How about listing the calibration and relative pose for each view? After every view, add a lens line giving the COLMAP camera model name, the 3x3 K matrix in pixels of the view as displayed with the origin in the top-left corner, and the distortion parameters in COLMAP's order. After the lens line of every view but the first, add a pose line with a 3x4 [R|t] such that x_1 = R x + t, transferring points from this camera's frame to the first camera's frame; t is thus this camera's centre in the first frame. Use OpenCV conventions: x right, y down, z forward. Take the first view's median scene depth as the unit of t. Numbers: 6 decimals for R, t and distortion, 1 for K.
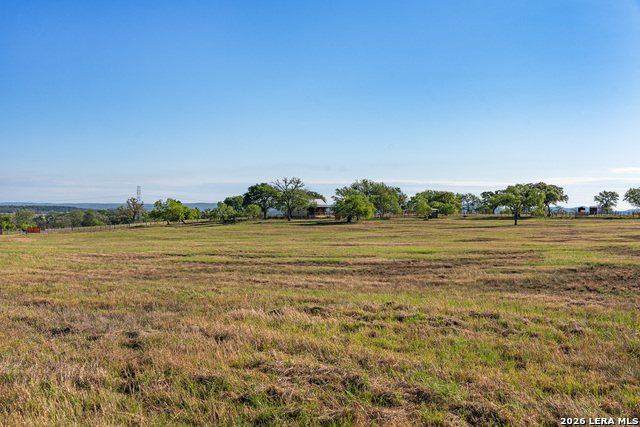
lens RADIAL K [[815.6, 0, 320.0], [0, 815.6, 213.5], [0, 0, 1]] dist [0.008808, 0.005261]
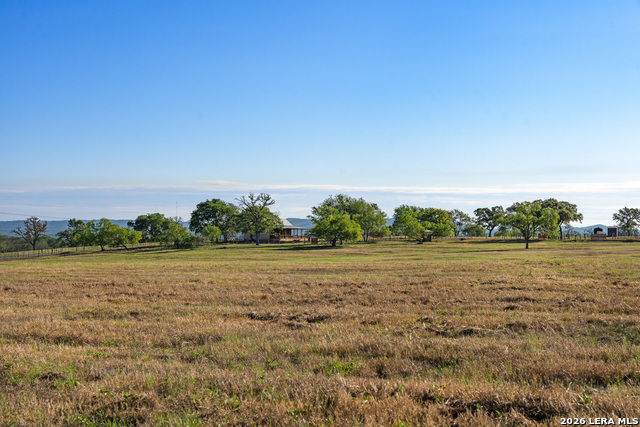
lens RADIAL K [[1303.3, 0, 320.0], [0, 1303.3, 213.5], [0, 0, 1]] dist [-0.035324, -0.048578]
pose [[0.995051, -0.001128, 0.099358, -0.100092], [0.002850, 0.999848, -0.017190, -0.000305], [-0.099323, 0.017388, 0.994903, -0.311778]]
